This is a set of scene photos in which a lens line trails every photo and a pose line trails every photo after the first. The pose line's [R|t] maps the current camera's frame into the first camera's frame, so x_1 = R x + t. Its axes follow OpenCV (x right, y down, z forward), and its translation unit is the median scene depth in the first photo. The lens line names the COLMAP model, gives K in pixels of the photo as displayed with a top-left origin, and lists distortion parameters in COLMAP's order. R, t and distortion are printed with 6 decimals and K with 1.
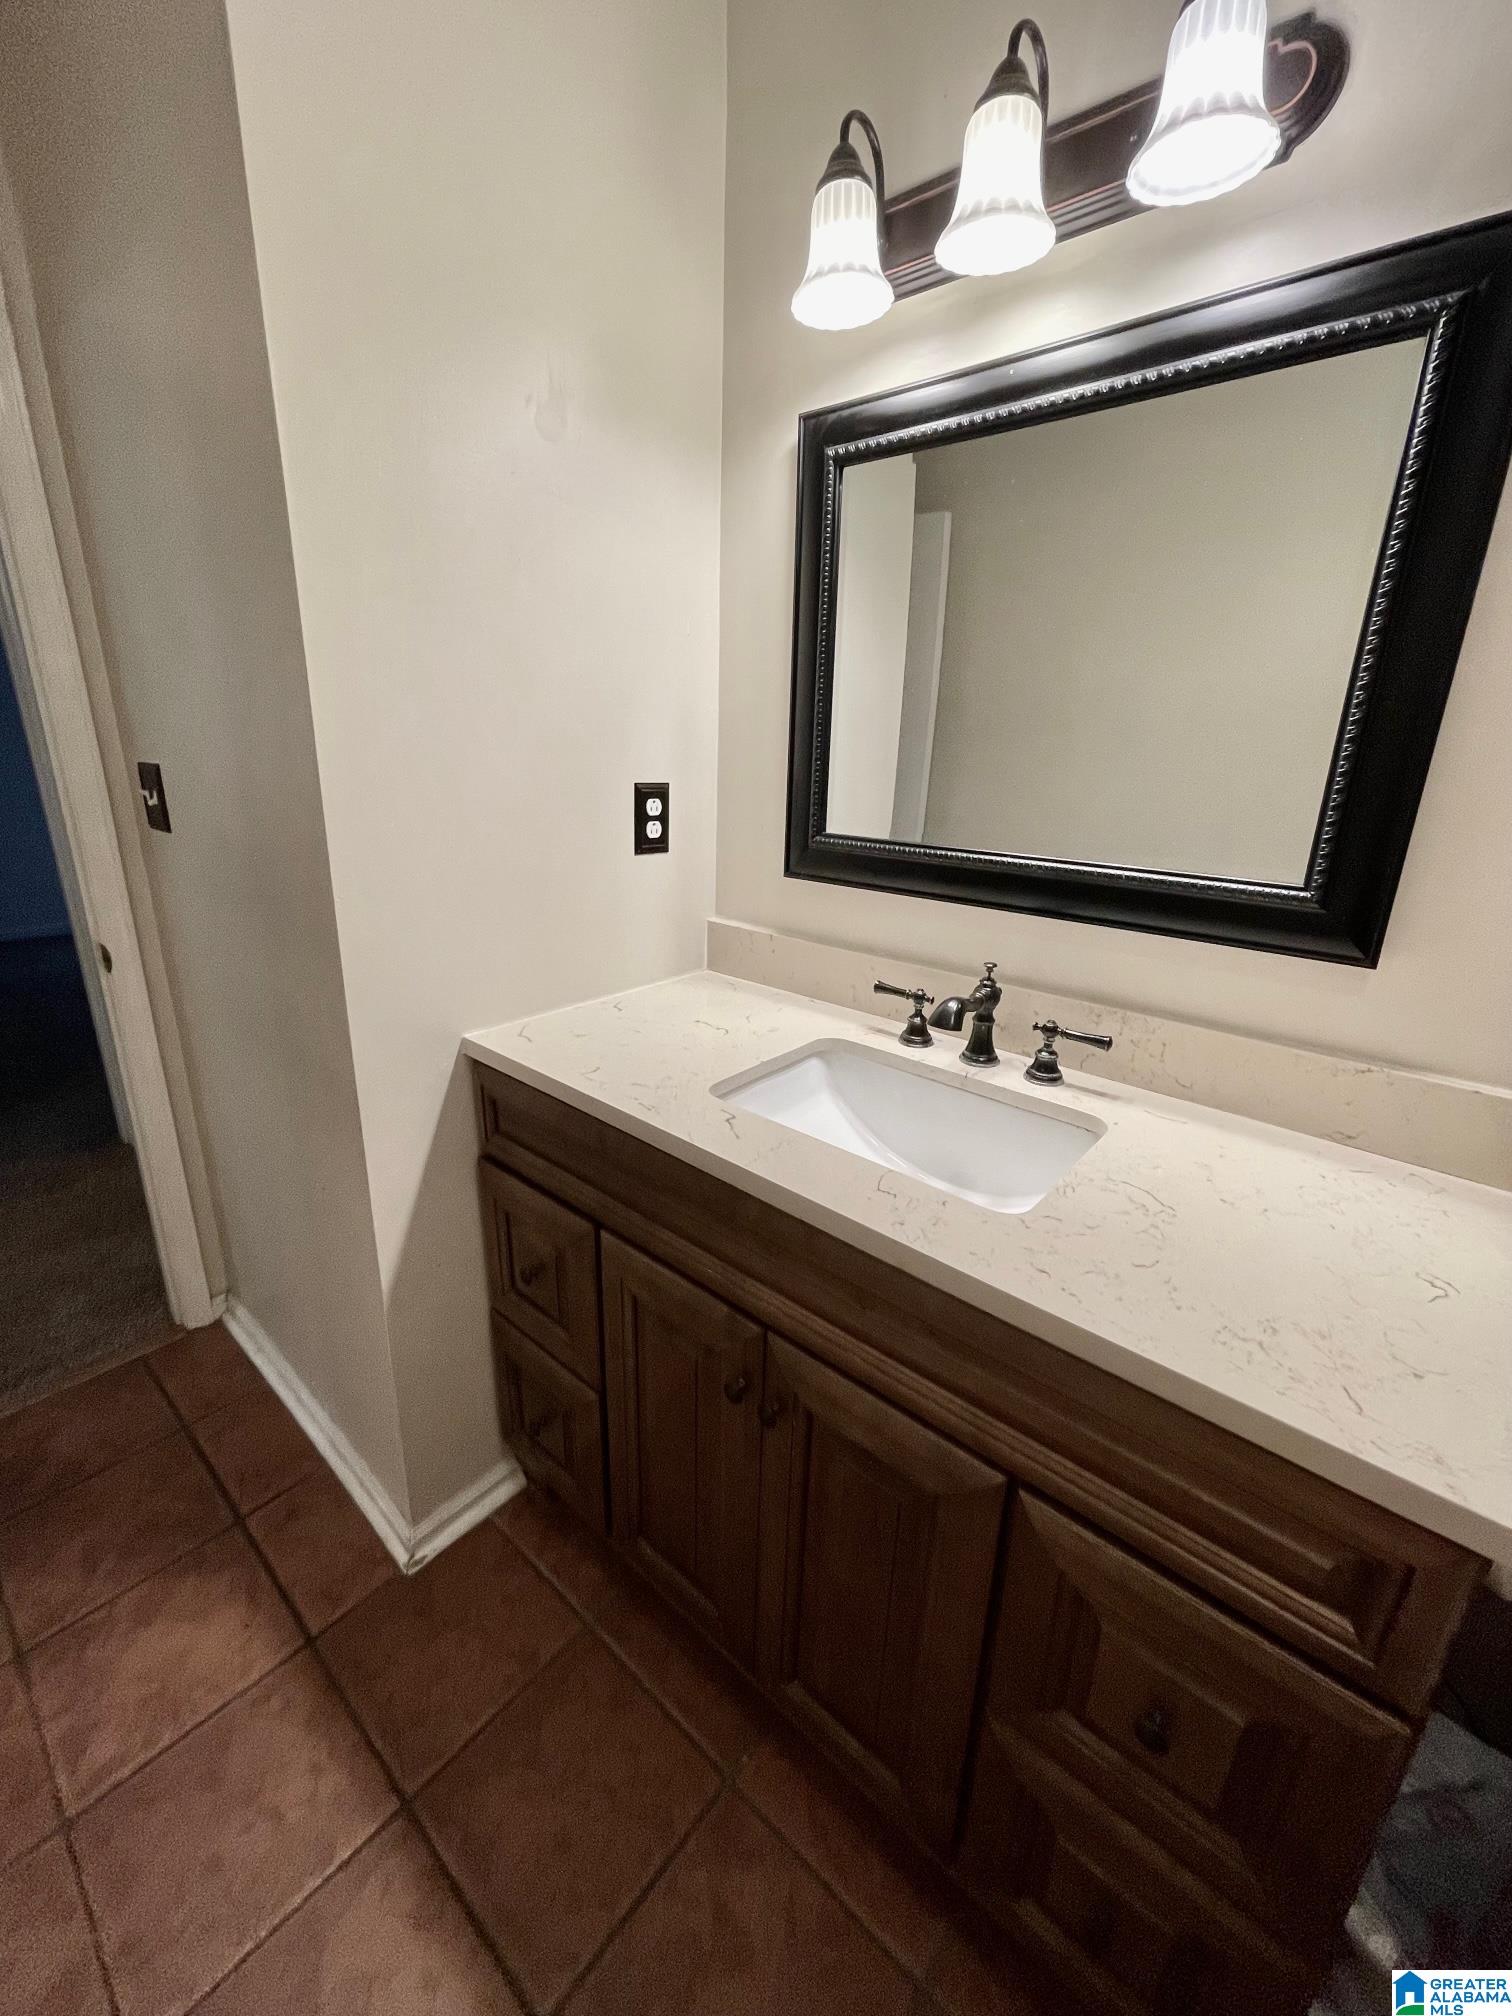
lens RADIAL K [[817.5, 0, 752.1], [0, 817.5, 991.7], [0, 0, 1]] dist [-0.000241, -0.000089]
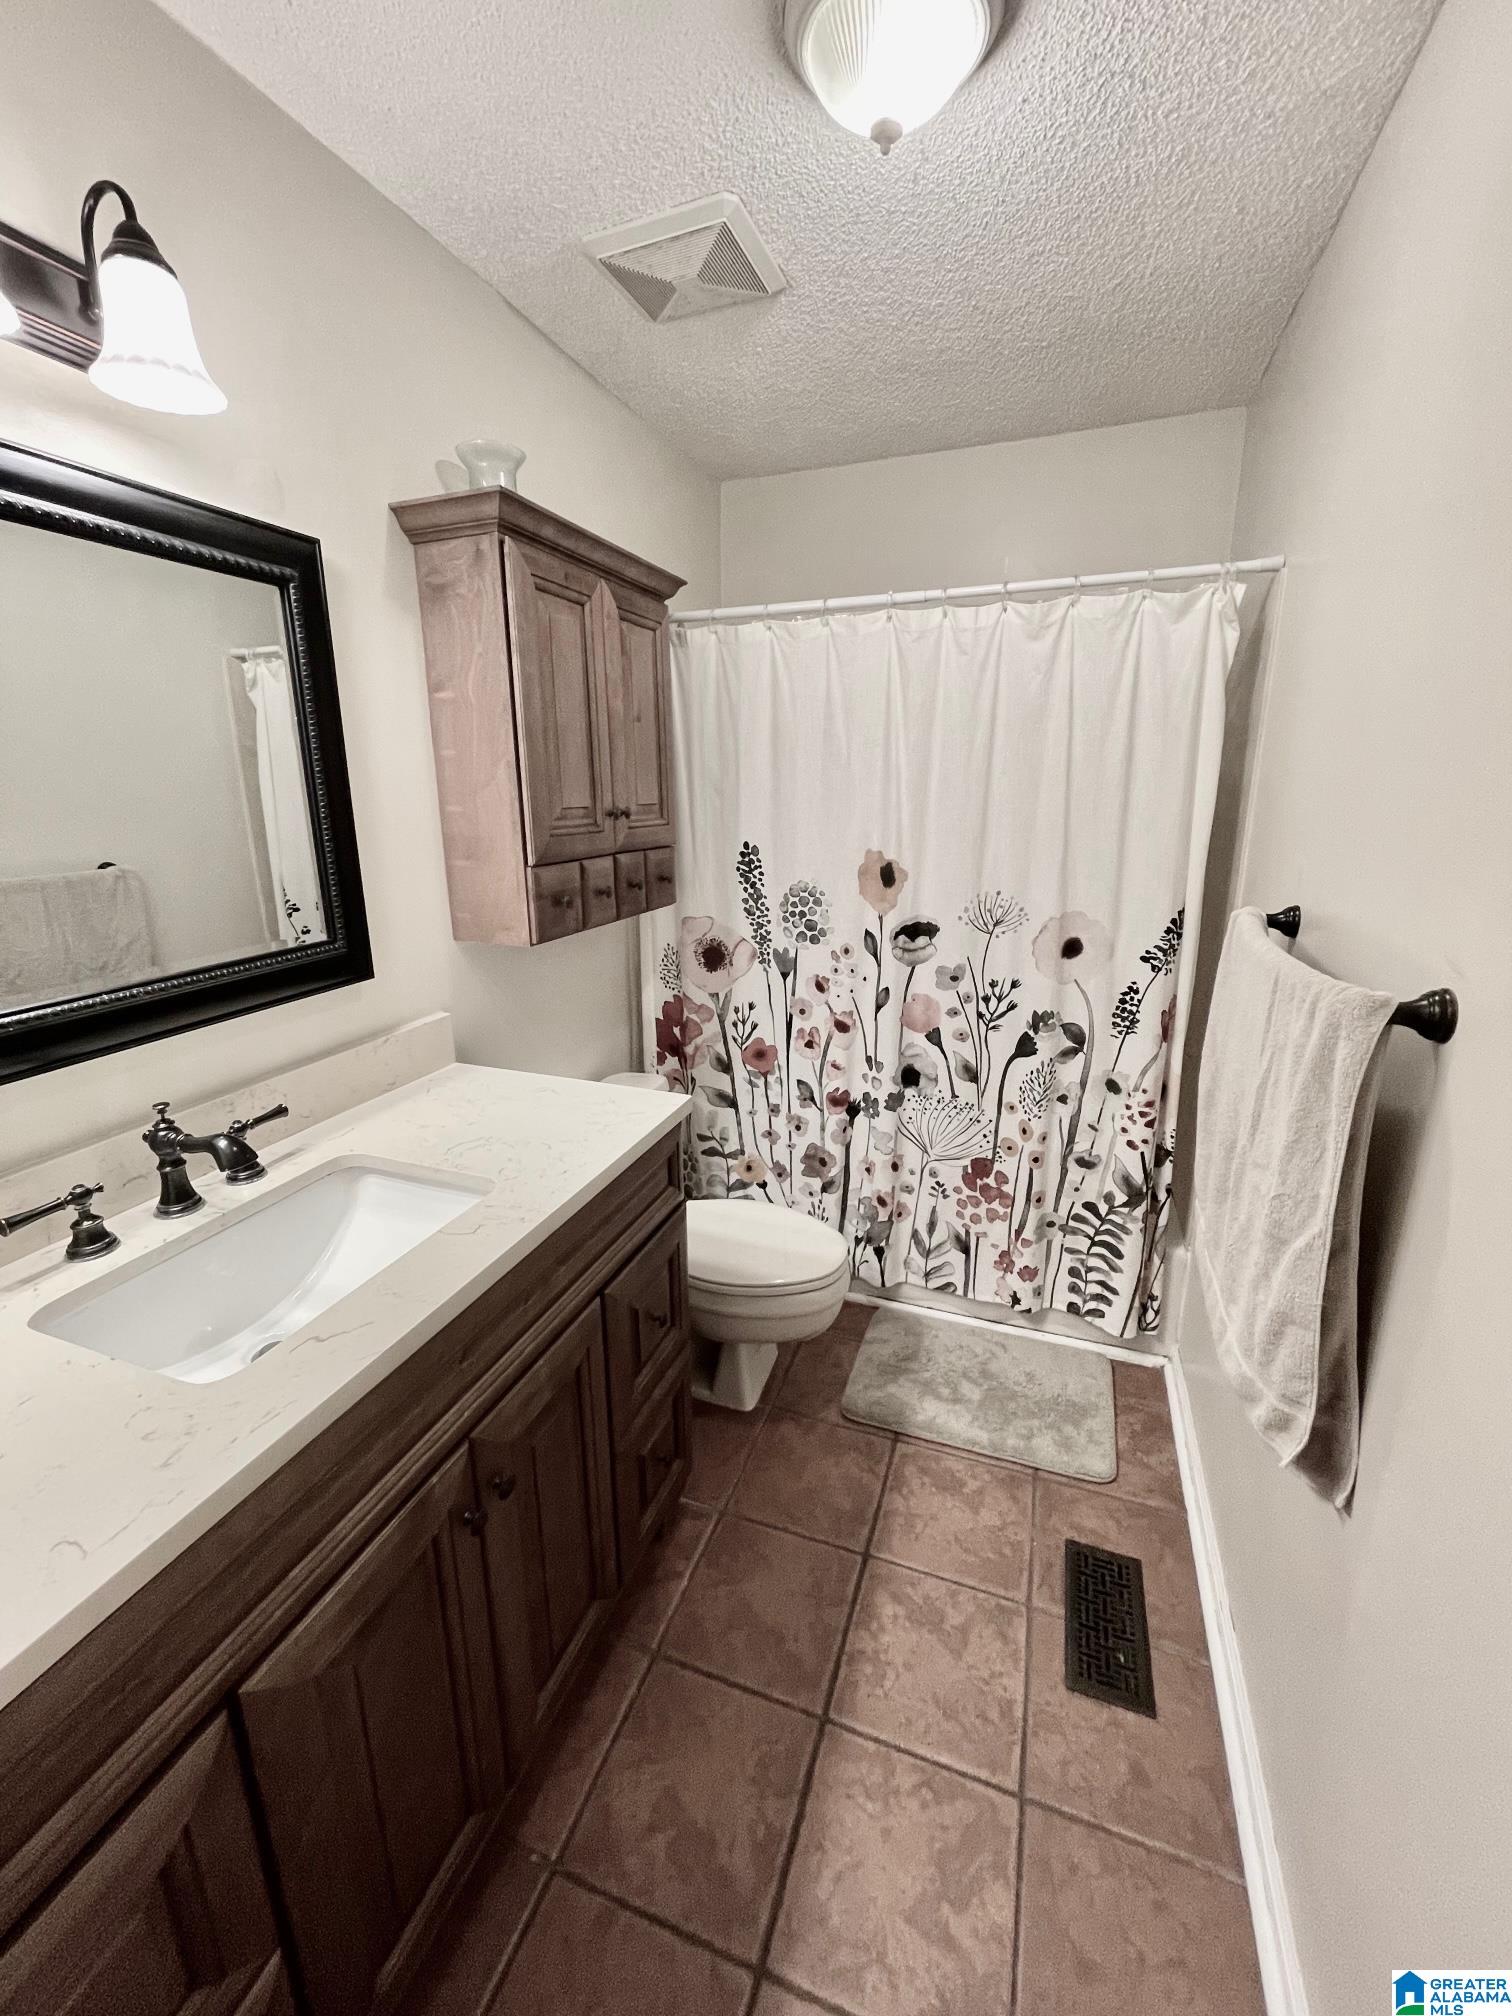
lens RADIAL K [[817.5, 0, 752.1], [0, 817.5, 991.7], [0, 0, 1]] dist [-0.000241, -0.000089]
pose [[-0.354844, -0.247756, 0.901500, -0.787024], [0.279797, 0.891913, 0.355253, -0.307654], [-0.892076, 0.378296, -0.247169, 0.642005]]
